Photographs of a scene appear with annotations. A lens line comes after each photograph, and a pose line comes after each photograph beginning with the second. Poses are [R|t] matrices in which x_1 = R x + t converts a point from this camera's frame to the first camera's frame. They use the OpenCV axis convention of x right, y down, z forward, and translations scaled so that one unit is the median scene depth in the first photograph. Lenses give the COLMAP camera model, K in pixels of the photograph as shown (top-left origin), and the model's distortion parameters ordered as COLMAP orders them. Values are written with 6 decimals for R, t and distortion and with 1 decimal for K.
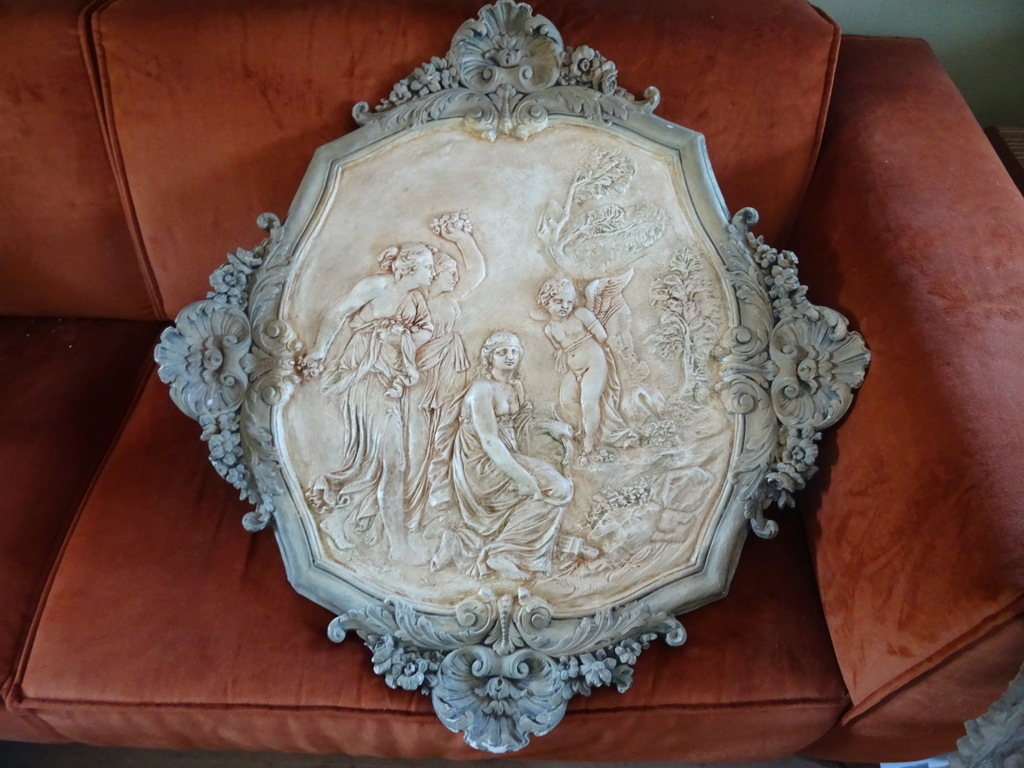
lens RADIAL K [[727.1, 0, 517.9], [0, 727.1, 381.6], [0, 0, 1]] dist [-0.001085, -0.009197]
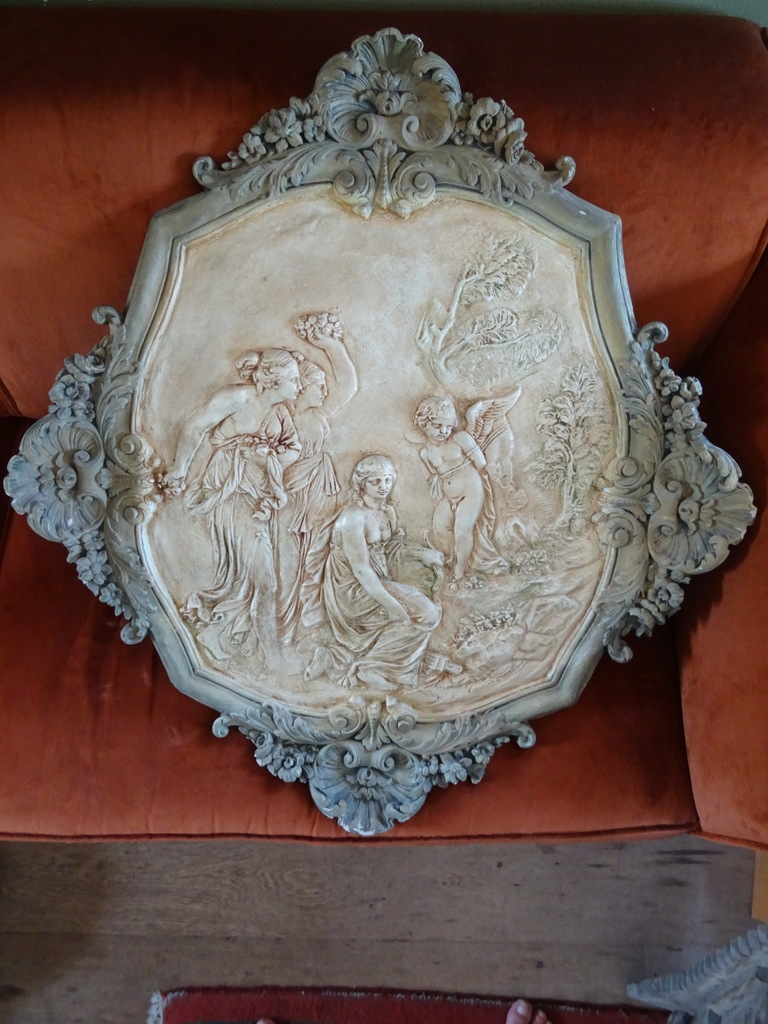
lens RADIAL K [[727.1, 0, 389.0], [0, 727.1, 508.2], [0, 0, 1]] dist [-0.001085, -0.009197]
pose [[0.999310, 0.016634, 0.033214, -0.034733], [-0.028753, 0.912481, 0.408108, -0.398432], [-0.023519, -0.408782, 0.912329, 0.120544]]
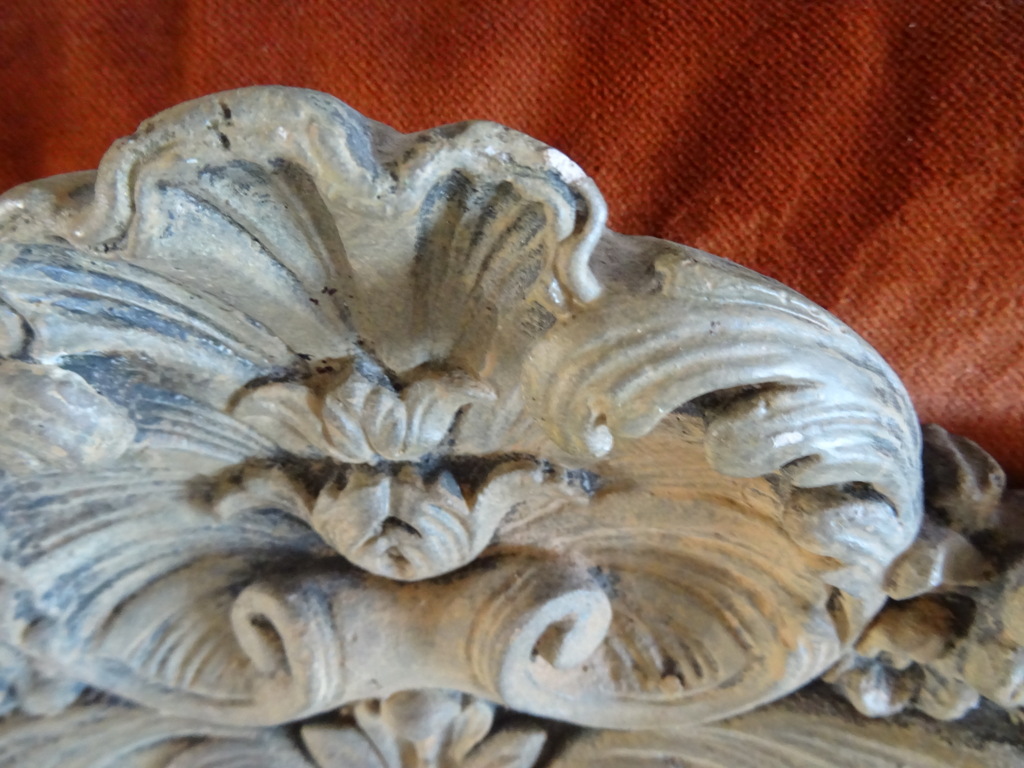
lens RADIAL K [[727.1, 0, 517.9], [0, 727.1, 381.6], [0, 0, 1]] dist [-0.001085, -0.009197]
pose [[0.996626, -0.051335, -0.064044, 0.015266], [0.065558, 0.967352, 0.244809, -0.539612], [0.049386, -0.248182, 0.967454, 0.968817]]
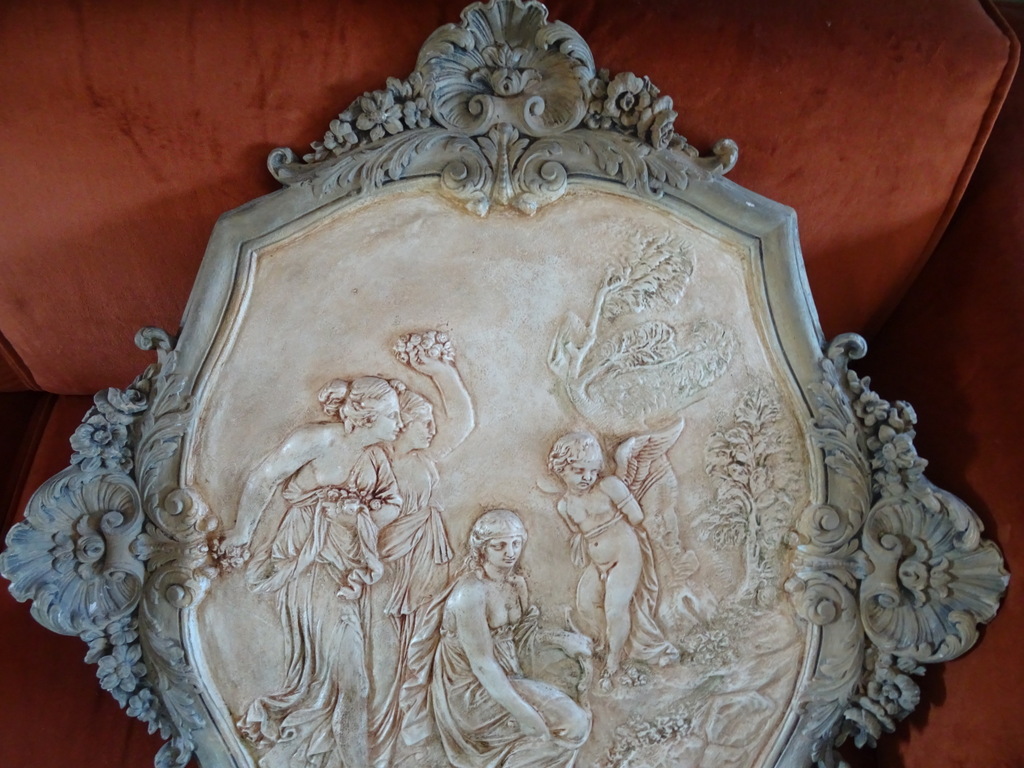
lens RADIAL K [[727.1, 0, 517.9], [0, 727.1, 381.6], [0, 0, 1]] dist [-0.001085, -0.009197]
pose [[0.999187, 0.002603, 0.040225, -0.032131], [-0.012078, 0.971397, 0.237156, -0.370372], [-0.038457, -0.237449, 0.970639, 0.341661]]
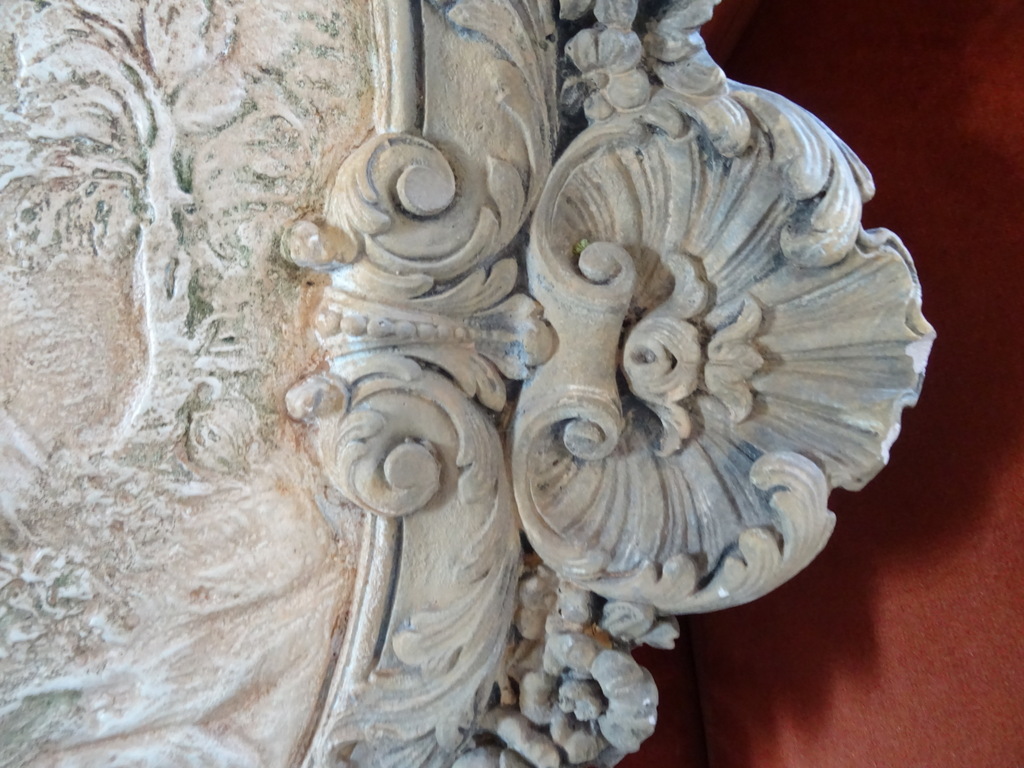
lens RADIAL K [[727.1, 0, 517.9], [0, 727.1, 381.6], [0, 0, 1]] dist [-0.001085, -0.009197]
pose [[0.952706, 0.007280, 0.303805, 0.272646], [-0.110935, 0.939053, 0.325381, -0.082524], [-0.282921, -0.343695, 0.895449, 0.777508]]
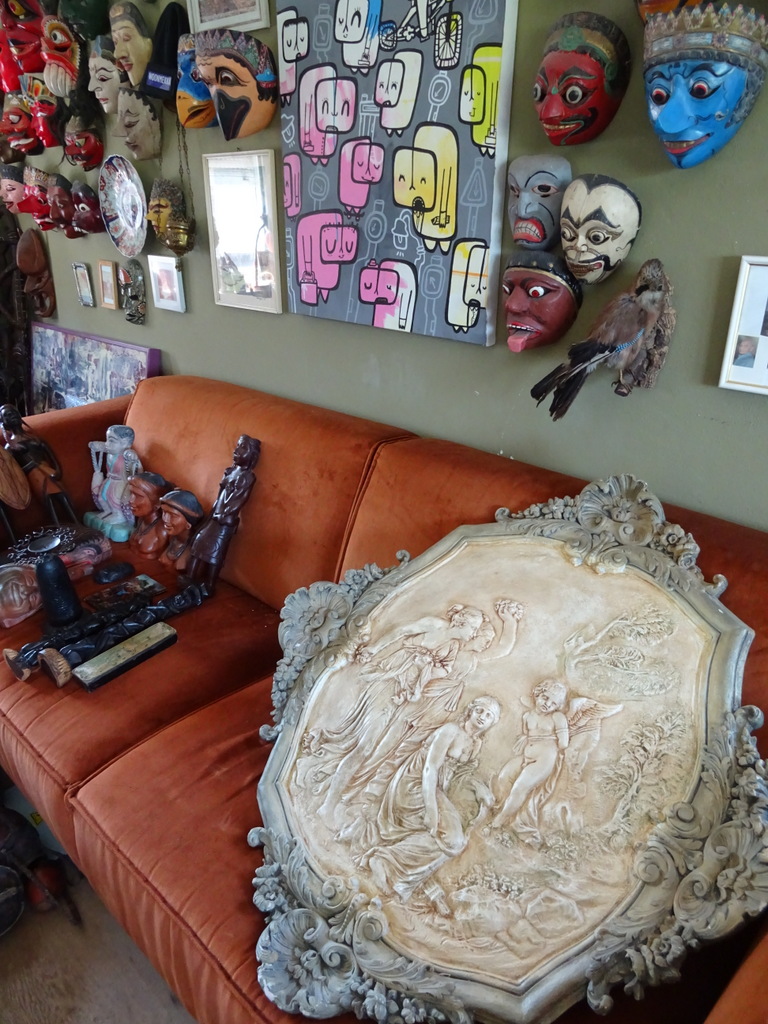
lens RADIAL K [[749.4, 0, 385.7], [0, 749.4, 511.6], [0, 0, 1]] dist [0.056257, -0.068551]
pose [[0.725688, 0.309193, -0.614636, 0.525982], [-0.527947, 0.823087, -0.209283, 0.030532], [0.441190, 0.476369, 0.760542, -0.163209]]
